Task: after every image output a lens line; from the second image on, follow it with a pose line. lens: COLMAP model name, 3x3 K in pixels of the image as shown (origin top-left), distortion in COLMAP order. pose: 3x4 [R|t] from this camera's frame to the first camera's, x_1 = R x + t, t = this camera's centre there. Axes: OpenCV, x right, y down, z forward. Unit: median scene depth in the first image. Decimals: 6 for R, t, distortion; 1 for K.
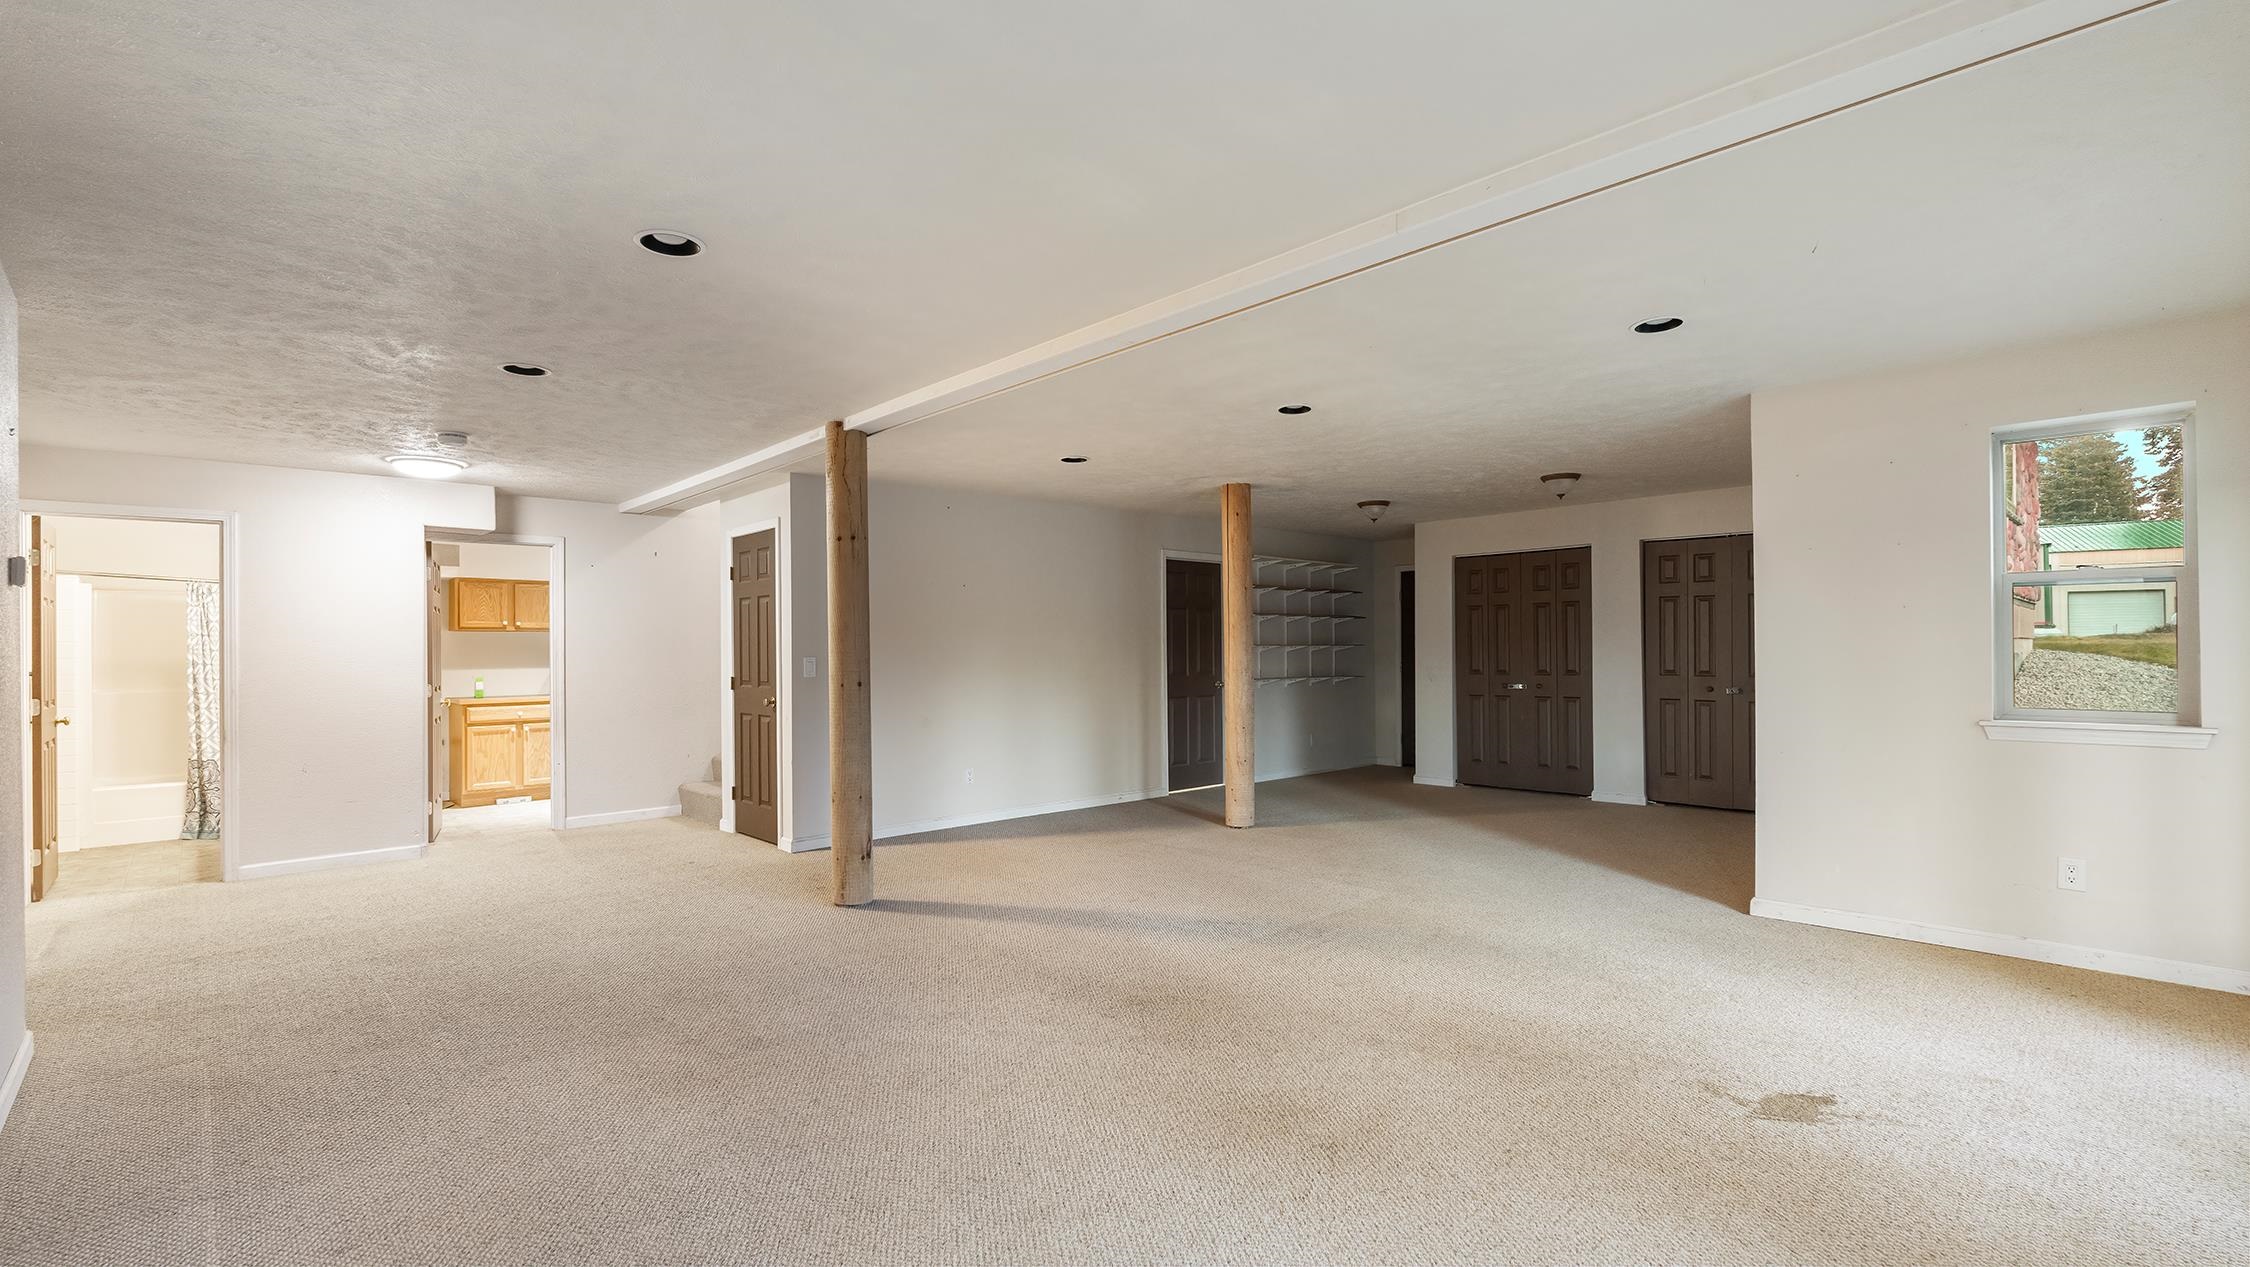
lens RADIAL K [[997.7, 0, 1121.0], [0, 997.7, 642.1], [0, 0, 1]] dist [-0.000122, 0.000283]
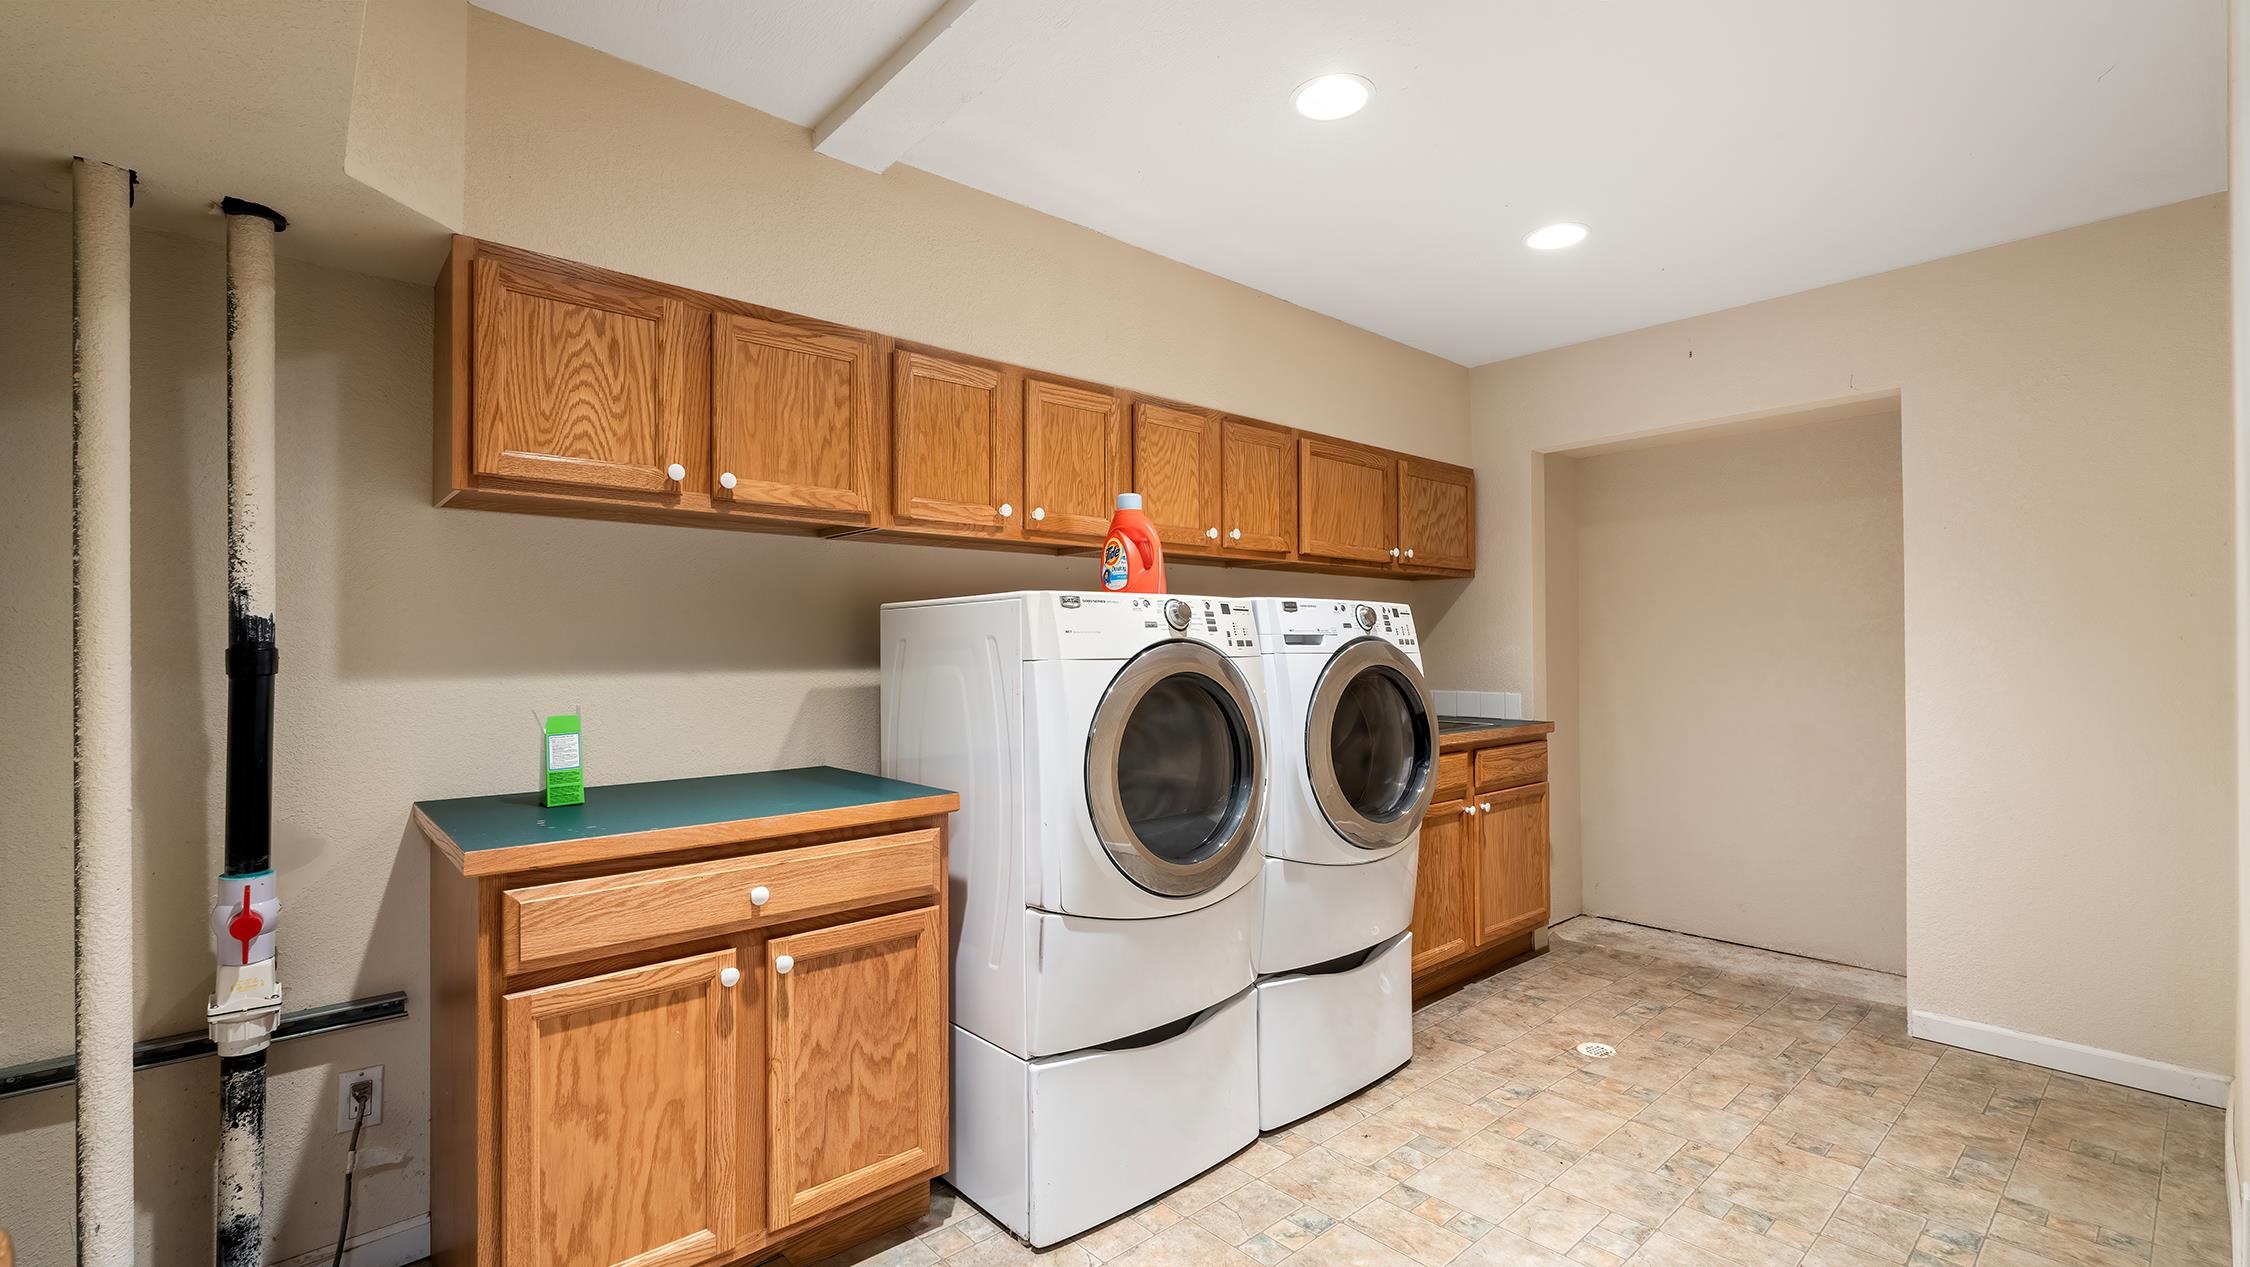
lens RADIAL K [[997.7, 0, 1130.1], [0, 997.7, 636.9], [0, 0, 1]] dist [-0.000122, 0.000283]
pose [[0.999269, -0.000587, -0.038232, -0.513899], [0.000486, 0.999996, -0.002661, 0.018493], [0.038234, 0.002640, 0.999265, 0.790905]]
